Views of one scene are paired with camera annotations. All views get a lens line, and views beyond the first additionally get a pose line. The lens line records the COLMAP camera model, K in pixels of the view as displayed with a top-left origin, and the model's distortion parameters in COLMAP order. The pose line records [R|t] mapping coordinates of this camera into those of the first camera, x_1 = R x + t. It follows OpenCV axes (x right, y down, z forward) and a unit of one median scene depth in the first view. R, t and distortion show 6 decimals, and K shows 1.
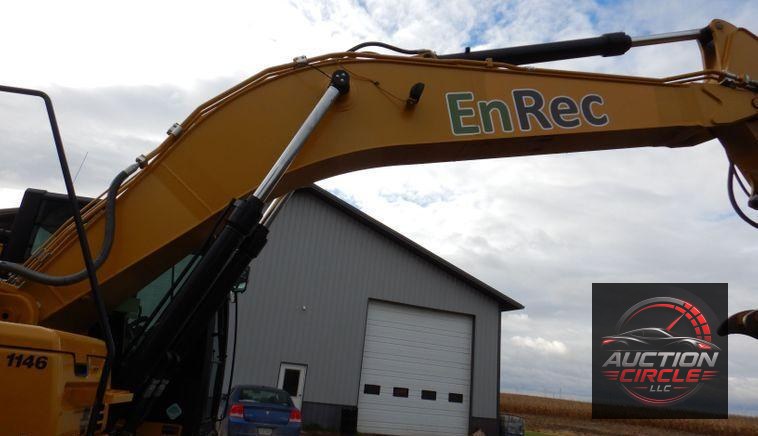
lens RADIAL K [[541.8, 0, 372.8], [0, 541.8, 191.8], [0, 0, 1]] dist [0.007251, 0.007600]
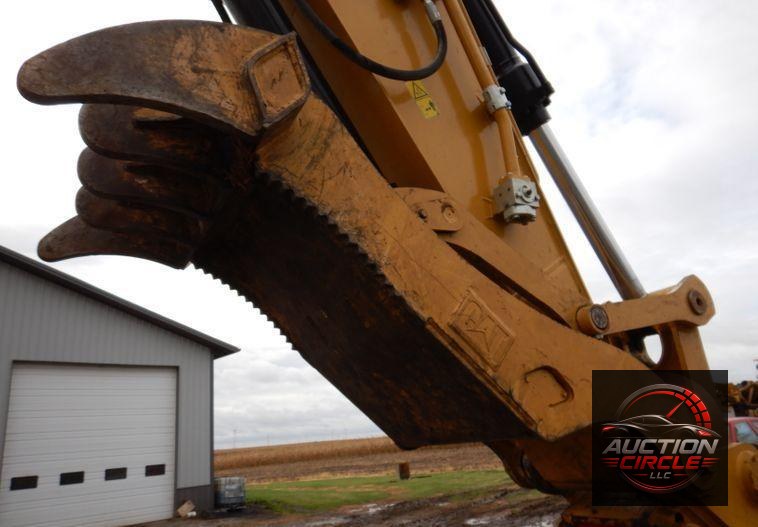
lens RADIAL K [[548.8, 0, 378.7], [0, 548.8, 281.4], [0, 0, 1]] dist [0.002654, -0.005645]
pose [[0.916929, -0.065711, 0.393604, 0.271981], [0.041674, 0.996724, 0.069316, 0.102889], [-0.396869, -0.047155, 0.916663, 0.238683]]
